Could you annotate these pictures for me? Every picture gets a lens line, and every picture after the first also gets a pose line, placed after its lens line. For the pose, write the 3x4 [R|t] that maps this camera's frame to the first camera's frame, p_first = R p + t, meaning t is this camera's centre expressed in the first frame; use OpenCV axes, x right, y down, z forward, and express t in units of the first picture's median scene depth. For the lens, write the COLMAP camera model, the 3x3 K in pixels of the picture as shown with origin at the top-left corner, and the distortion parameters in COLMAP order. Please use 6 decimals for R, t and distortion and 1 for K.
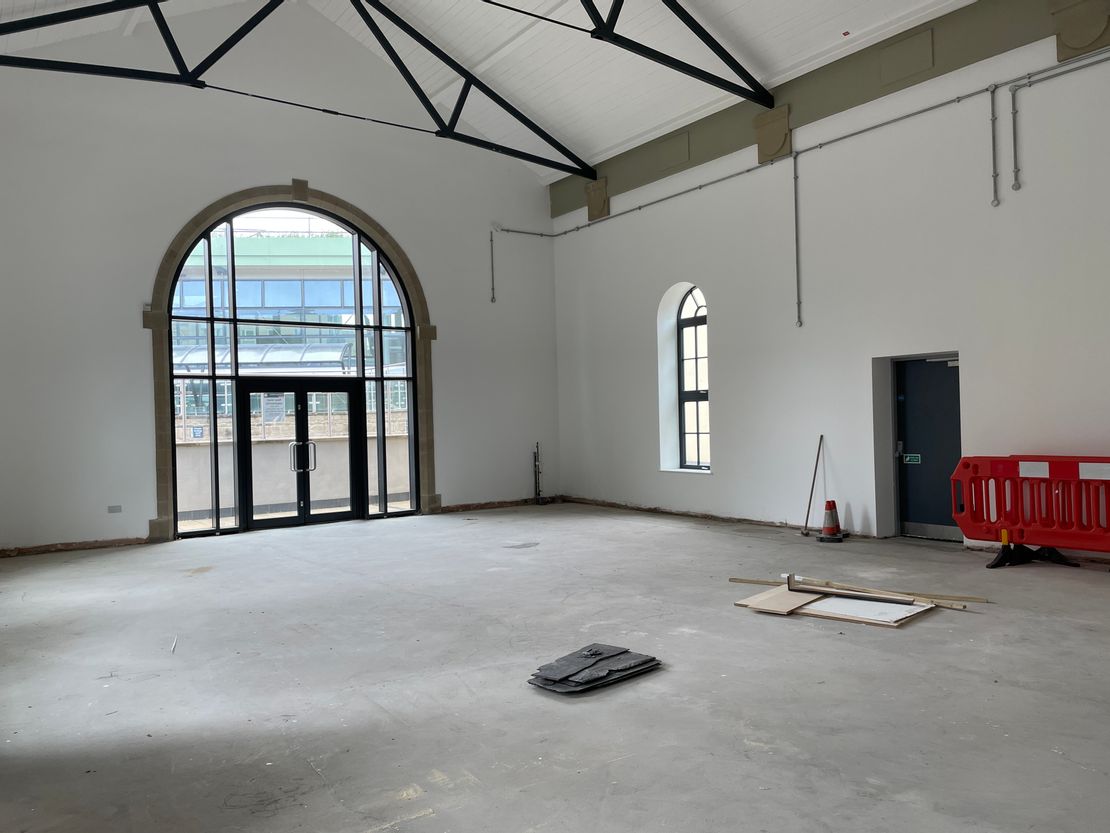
lens RADIAL K [[809.2, 0, 548.0], [0, 809.2, 420.5], [0, 0, 1]] dist [0.093329, -0.136056]
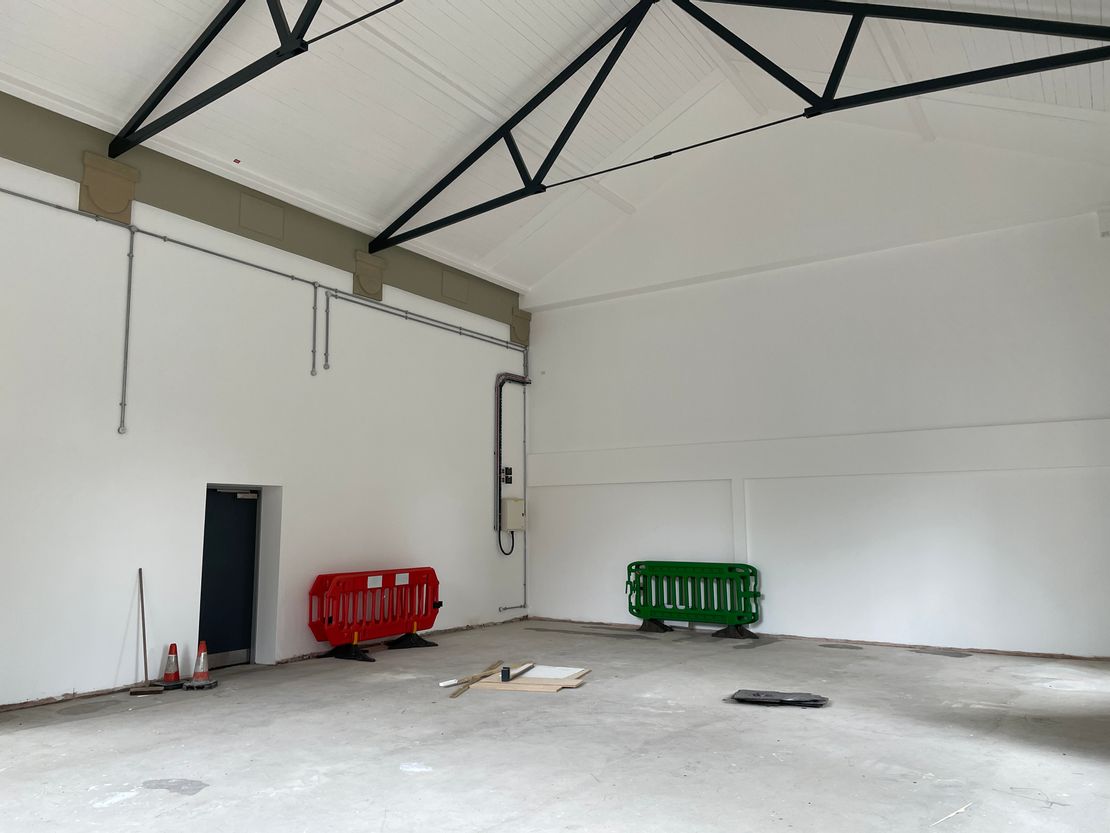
lens RADIAL K [[809.2, 0, 548.0], [0, 809.2, 420.5], [0, 0, 1]] dist [0.093329, -0.136056]
pose [[-0.350576, 0.146245, 0.925045, -0.799895], [0.019055, 0.988642, -0.149078, 0.001689], [-0.936341, -0.034637, -0.349380, 1.198831]]
